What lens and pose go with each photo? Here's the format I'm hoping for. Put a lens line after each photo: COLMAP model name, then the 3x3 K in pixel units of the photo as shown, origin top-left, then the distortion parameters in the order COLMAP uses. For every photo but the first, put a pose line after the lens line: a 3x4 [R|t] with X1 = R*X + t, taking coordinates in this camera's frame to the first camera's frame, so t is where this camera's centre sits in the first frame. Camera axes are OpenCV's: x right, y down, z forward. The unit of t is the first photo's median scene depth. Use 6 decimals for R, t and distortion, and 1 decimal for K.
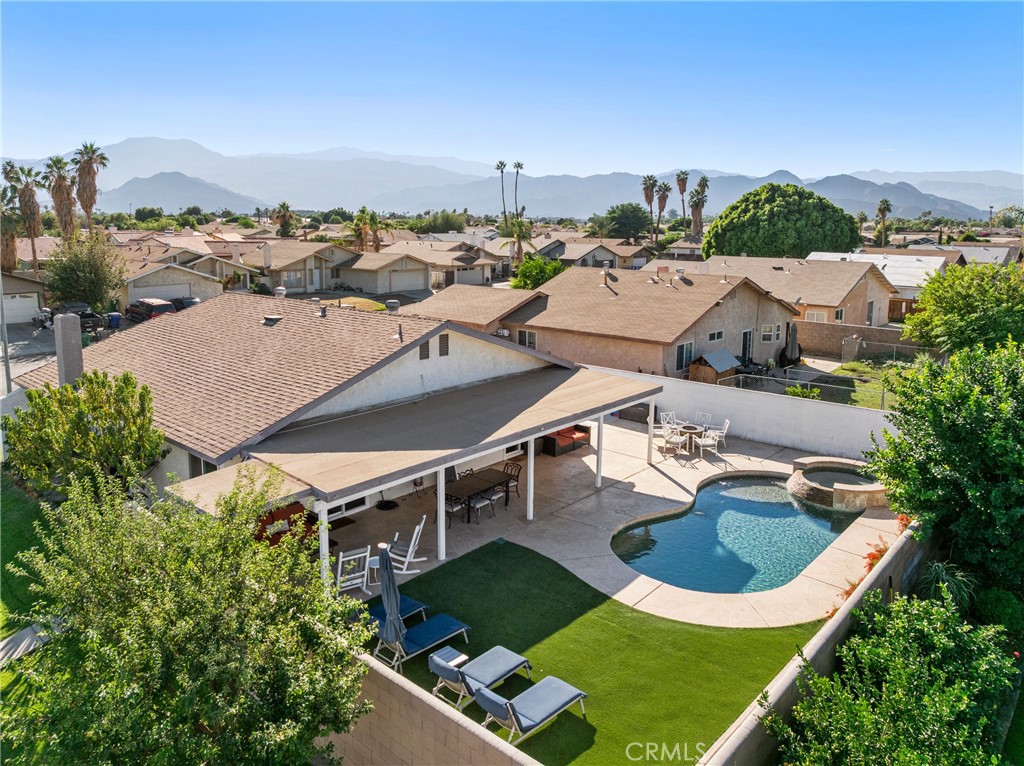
lens RADIAL K [[713.2, 0, 512.0], [0, 713.2, 383.0], [0, 0, 1]] dist [-0.037275, 0.000734]
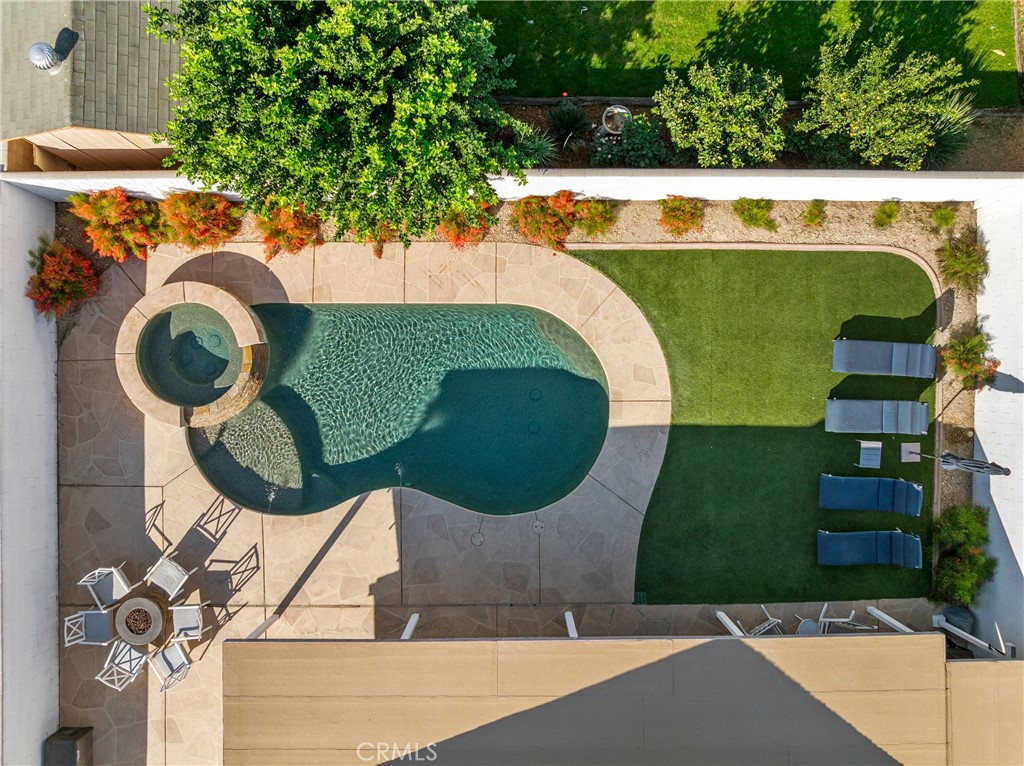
lens RADIAL K [[713.2, 0, 512.0], [0, 713.2, 383.0], [0, 0, 1]] dist [-0.037275, 0.000734]
pose [[-0.664079, -0.747656, -0.003011, 0.212241], [0.154863, -0.141489, 0.977752, -0.446214], [-0.731448, 0.648838, 0.209744, 0.582196]]
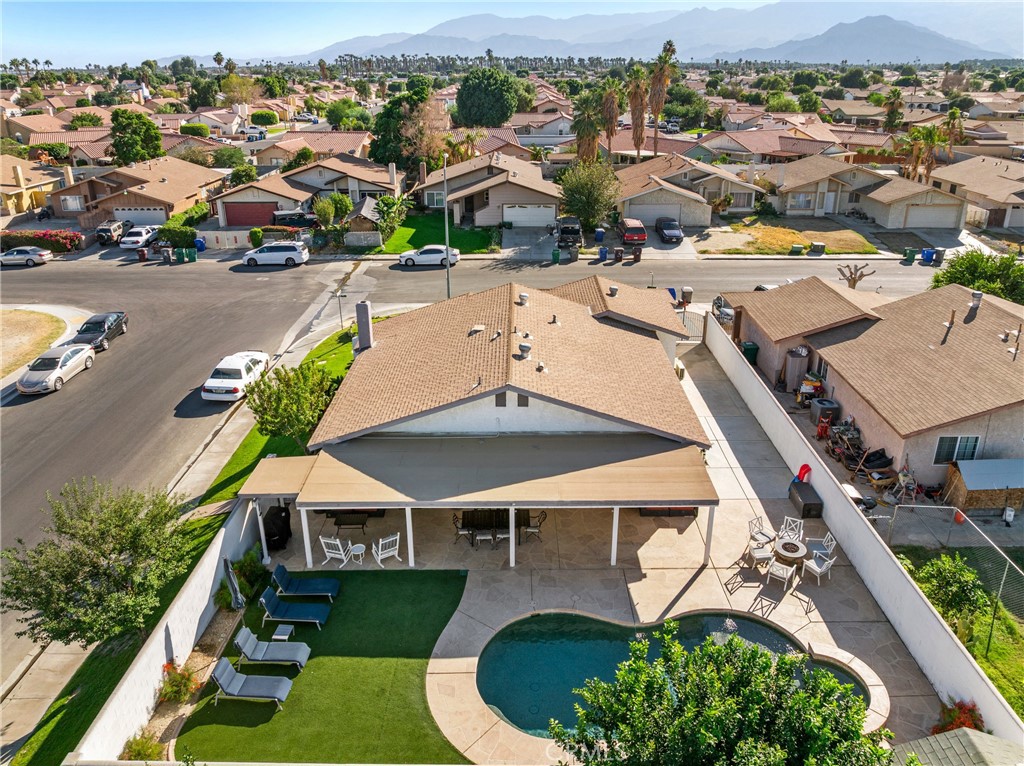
lens RADIAL K [[711.8, 0, 531.6], [0, 711.8, 380.9], [0, 0, 1]] dist [-0.042468, -0.003210]
pose [[0.667793, 0.287806, -0.686454, 0.626455], [-0.155691, 0.955832, 0.249288, -0.327909], [0.727882, -0.059598, 0.683107, 0.190169]]
